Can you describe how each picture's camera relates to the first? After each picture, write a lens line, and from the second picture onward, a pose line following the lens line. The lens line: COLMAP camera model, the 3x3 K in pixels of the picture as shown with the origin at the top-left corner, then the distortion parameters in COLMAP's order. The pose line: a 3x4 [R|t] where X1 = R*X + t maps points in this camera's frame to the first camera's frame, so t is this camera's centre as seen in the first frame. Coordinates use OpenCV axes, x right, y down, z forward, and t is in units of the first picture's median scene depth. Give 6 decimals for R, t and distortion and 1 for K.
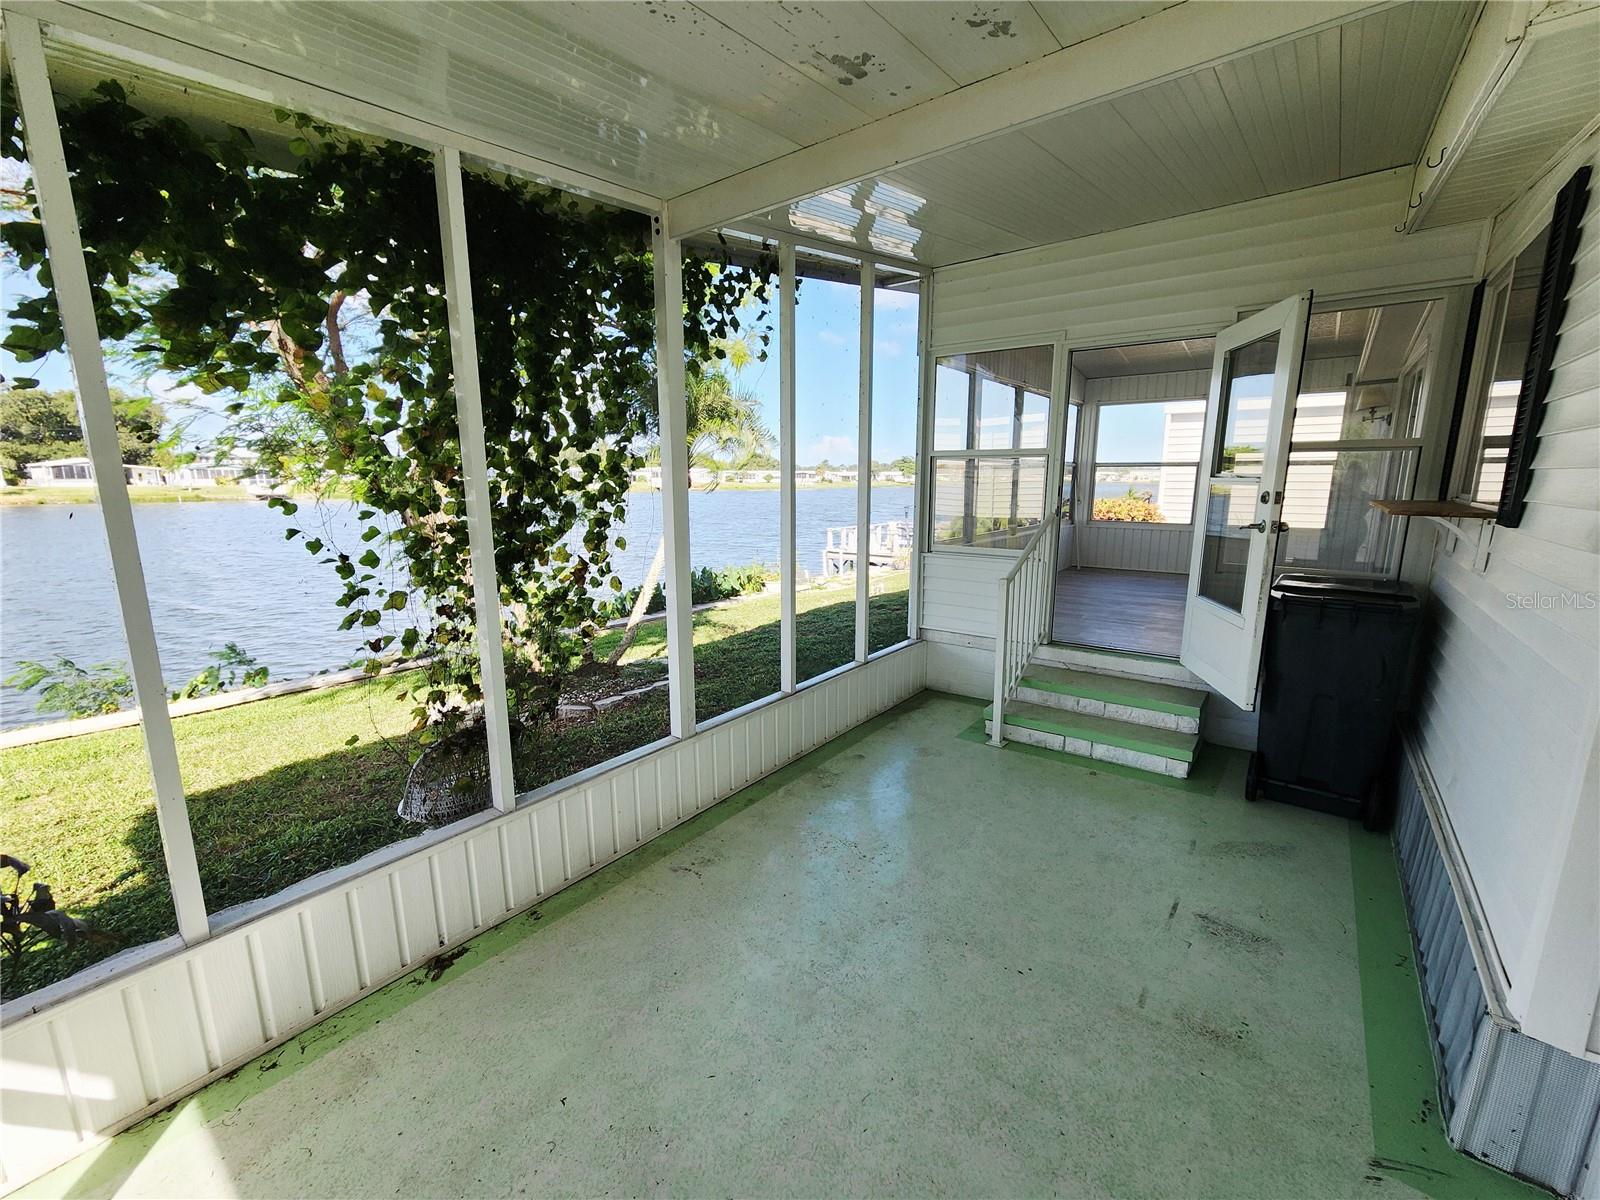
lens RADIAL K [[656.4, 0, 798.7], [0, 656.4, 597.8], [0, 0, 1]] dist [-0.000084, 0.000760]
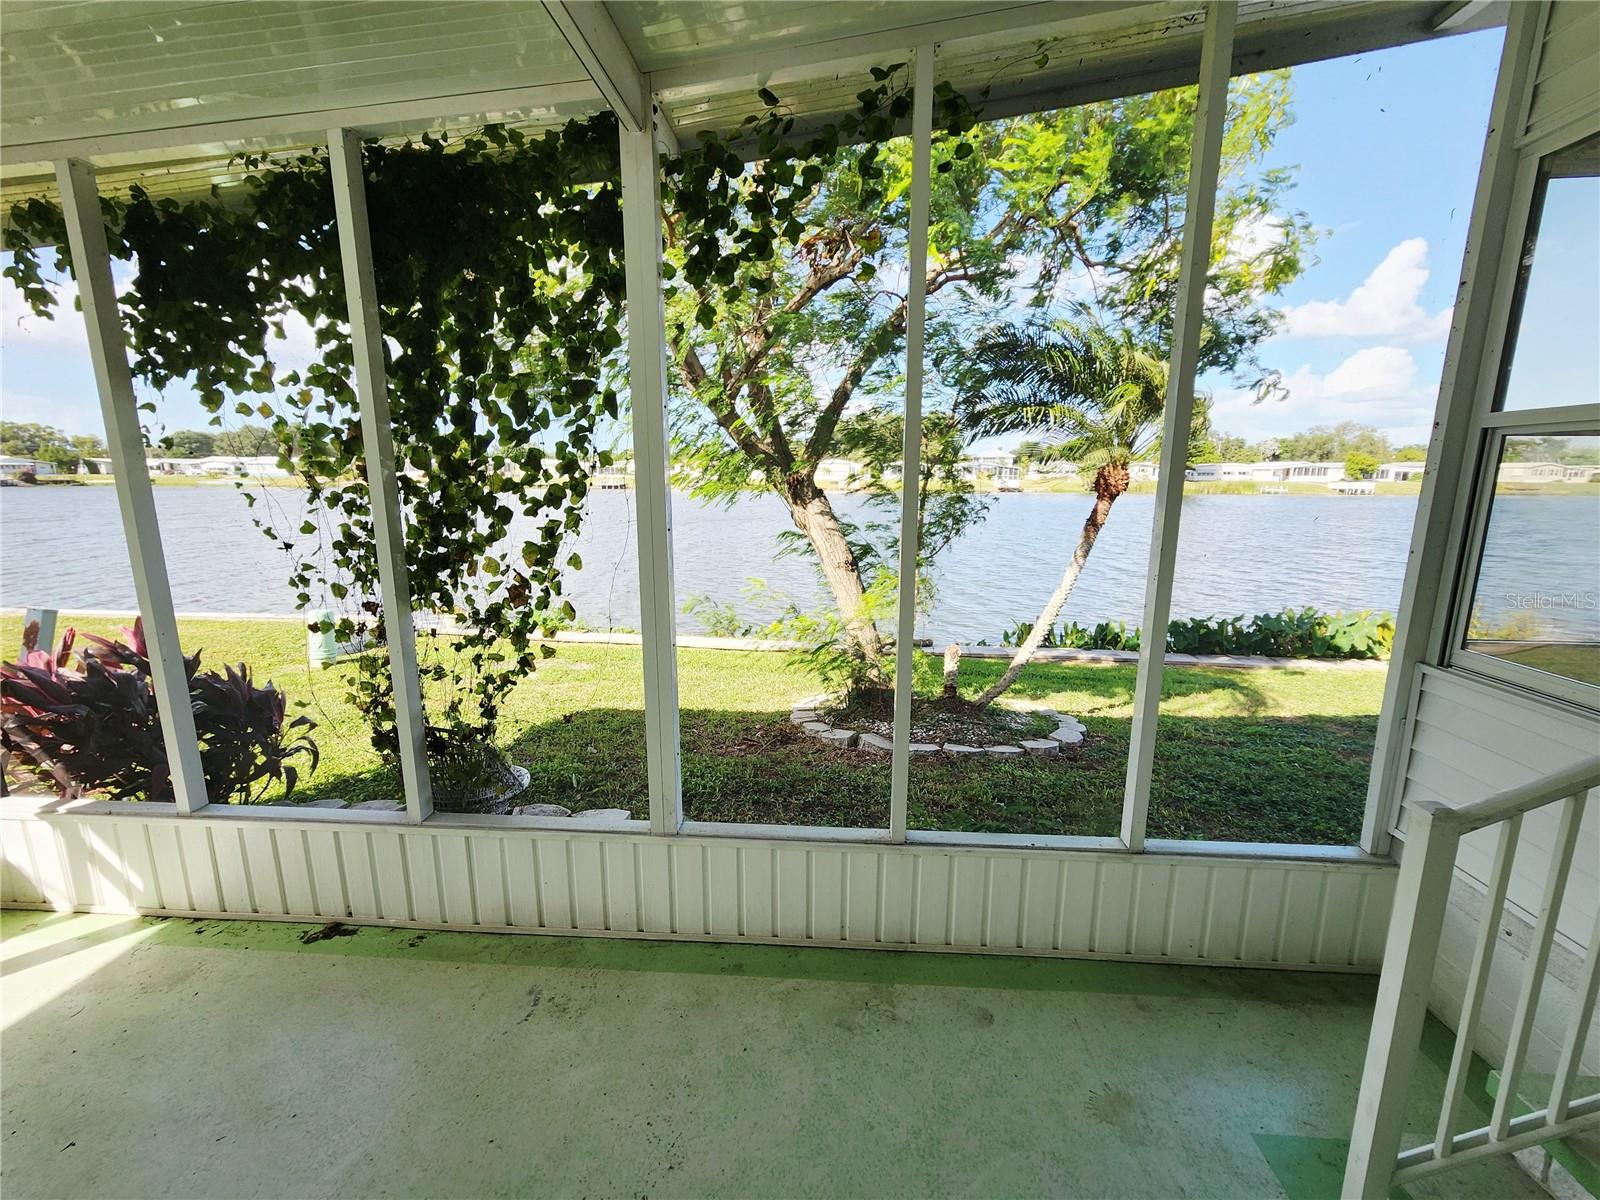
lens RADIAL K [[656.4, 0, 803.4], [0, 656.4, 598.6], [0, 0, 1]] dist [-0.000084, 0.000760]
pose [[0.558287, 0.157445, -0.814571, 0.560066], [-0.153458, 0.984483, 0.085110, -0.155453], [0.815332, 0.077487, 0.573785, 0.814300]]
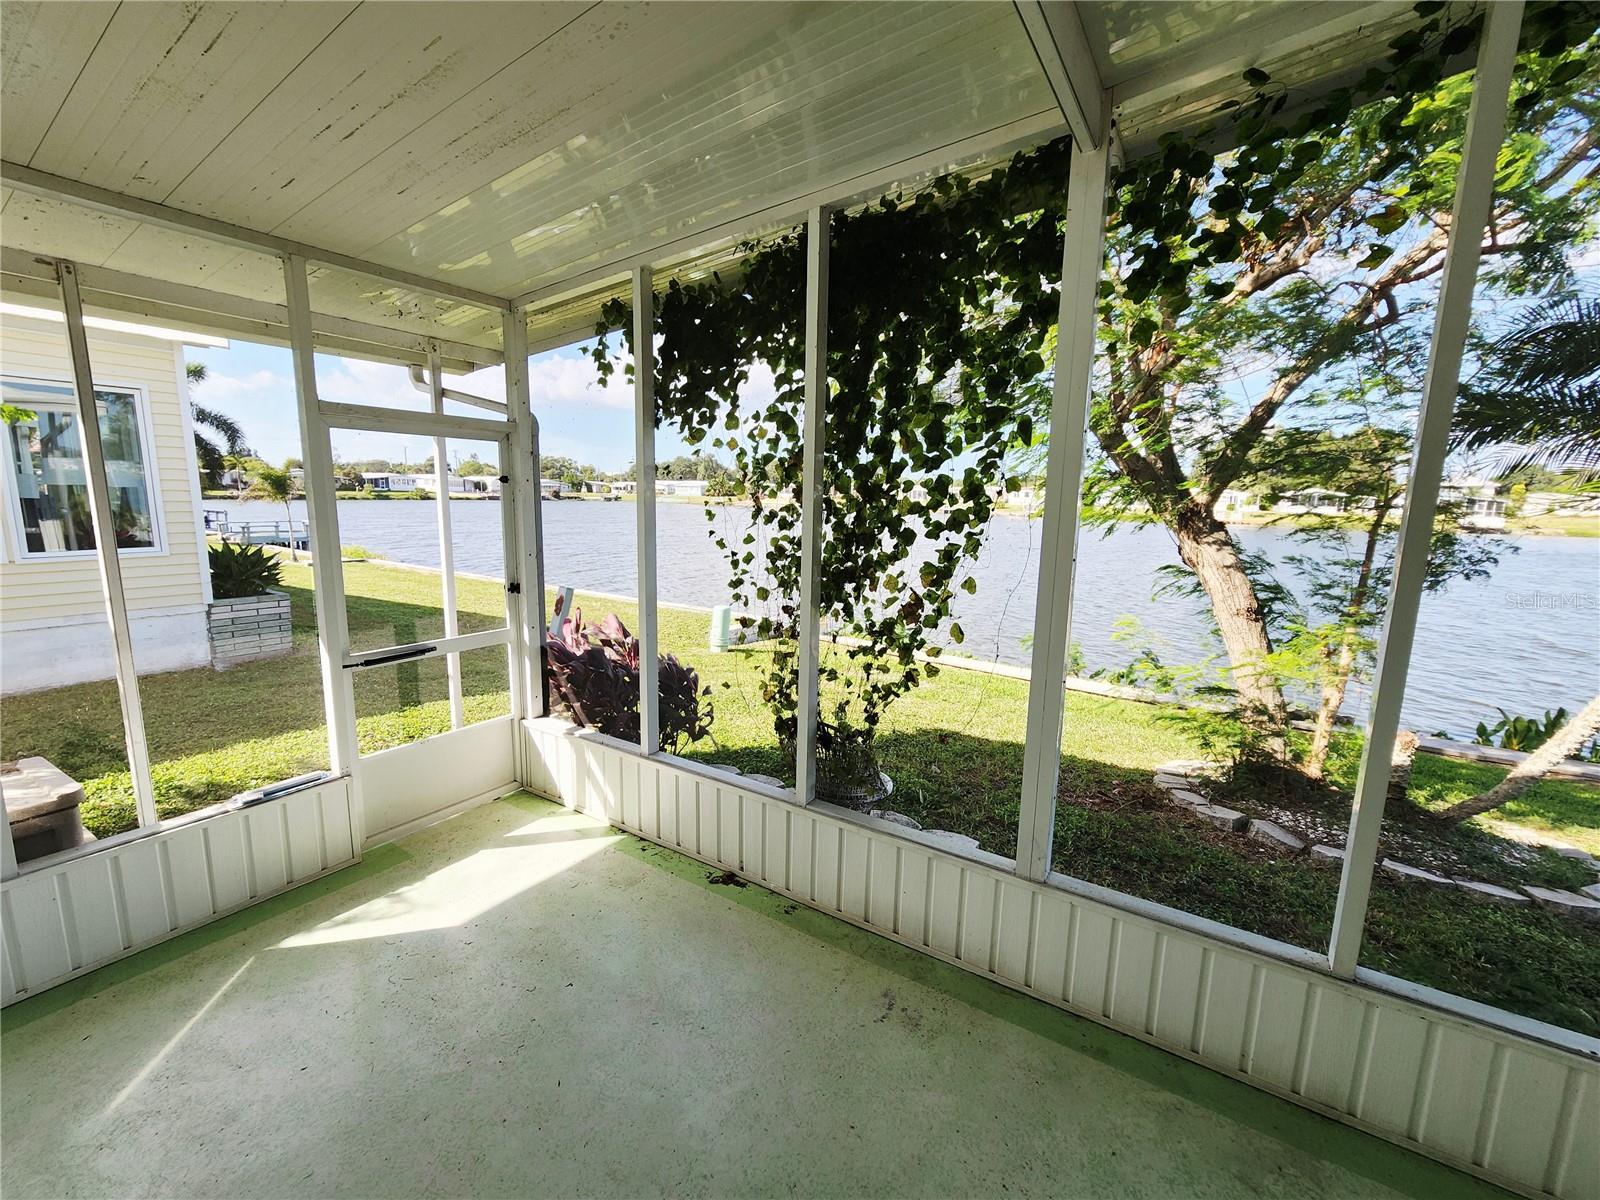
lens RADIAL K [[656.4, 0, 803.2], [0, 656.4, 598.3], [0, 0, 1]] dist [-0.000084, 0.000760]
pose [[0.091749, 0.157037, -0.983322, 0.525548], [-0.200114, 0.970249, 0.136278, -0.142358], [0.975467, 0.184274, 0.120444, 0.745730]]
